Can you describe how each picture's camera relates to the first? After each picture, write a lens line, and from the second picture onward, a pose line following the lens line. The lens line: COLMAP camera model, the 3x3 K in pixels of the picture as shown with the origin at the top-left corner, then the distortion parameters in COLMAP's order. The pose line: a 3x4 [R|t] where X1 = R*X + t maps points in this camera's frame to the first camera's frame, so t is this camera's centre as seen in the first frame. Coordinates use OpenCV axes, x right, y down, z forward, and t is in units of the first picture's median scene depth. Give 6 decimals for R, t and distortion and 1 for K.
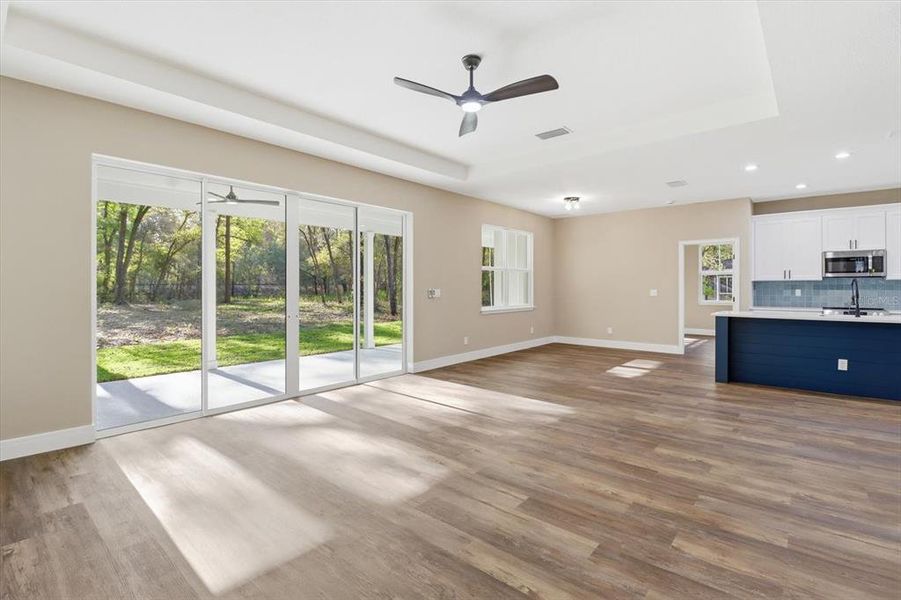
lens RADIAL K [[421.8, 0, 448.7], [0, 421.8, 286.6], [0, 0, 1]] dist [0.000345, -0.012045]
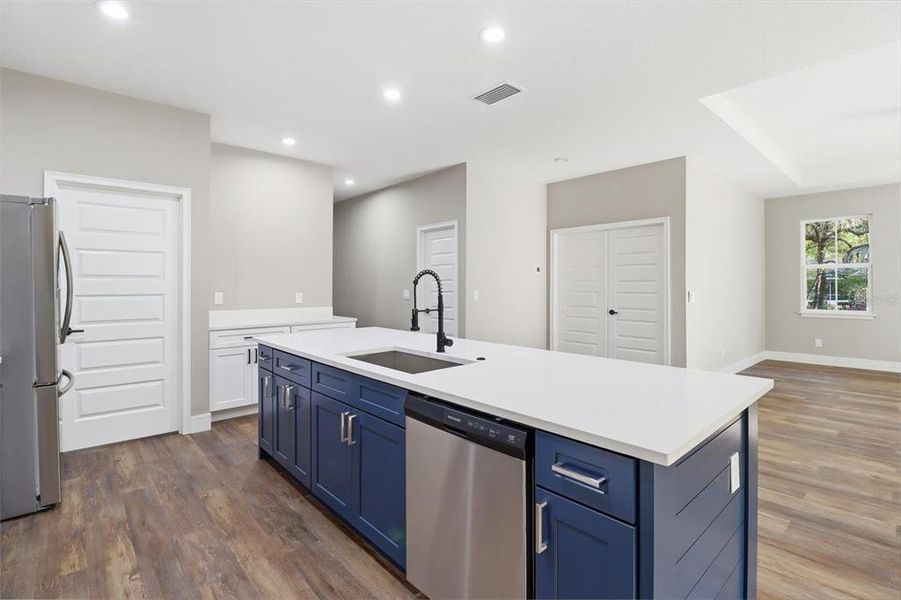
lens RADIAL K [[421.8, 0, 448.7], [0, 421.8, 286.6], [0, 0, 1]] dist [0.000345, -0.012045]
pose [[-0.990957, -0.001033, 0.134178, 0.678136], [-0.000849, 0.999999, 0.001429, -0.002211], [-0.134180, 0.001302, -0.990956, 1.108424]]
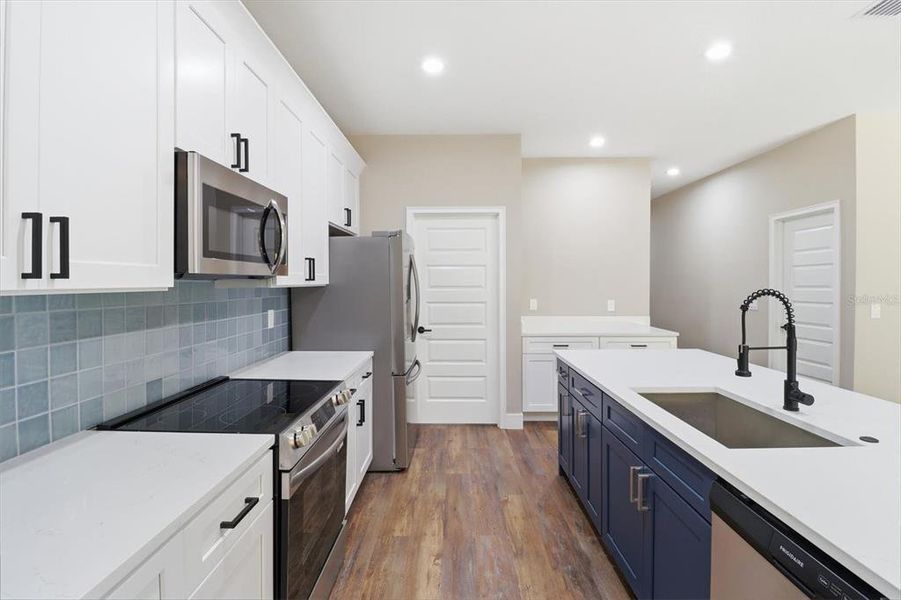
lens RADIAL K [[421.8, 0, 448.7], [0, 421.8, 286.6], [0, 0, 1]] dist [0.000345, -0.012045]
pose [[-0.636774, -0.007334, 0.771016, 0.673098], [-0.000290, 0.999957, 0.009273, -0.019459], [-0.771051, 0.005681, -0.636748, 1.056142]]
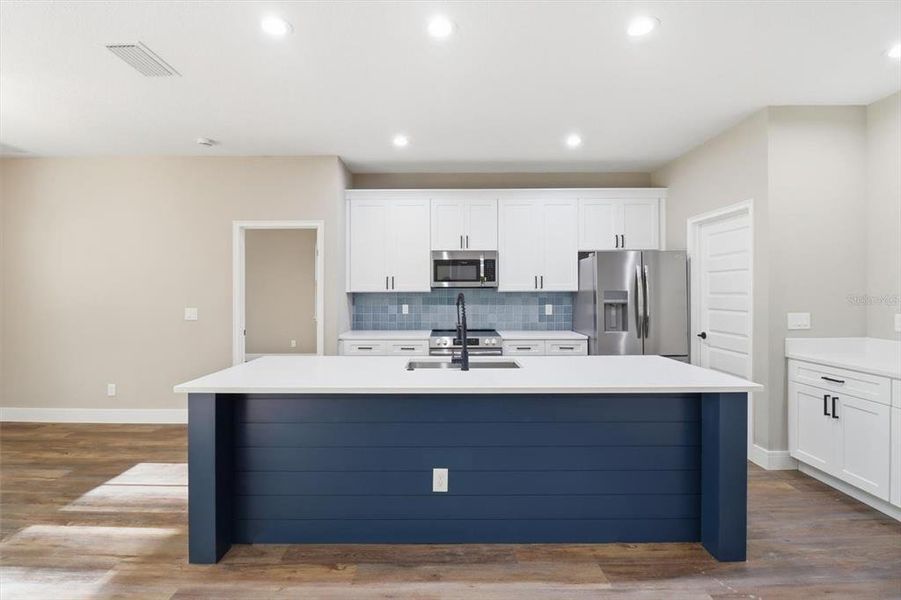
lens RADIAL K [[426.4, 0, 444.6], [0, 426.4, 291.0], [0, 0, 1]] dist [0.001138, -0.013191]
pose [[0.760590, -0.002604, 0.649228, 0.465666], [0.001485, 0.999996, 0.002271, -0.018723], [-0.649231, -0.000763, 0.760591, 0.462818]]
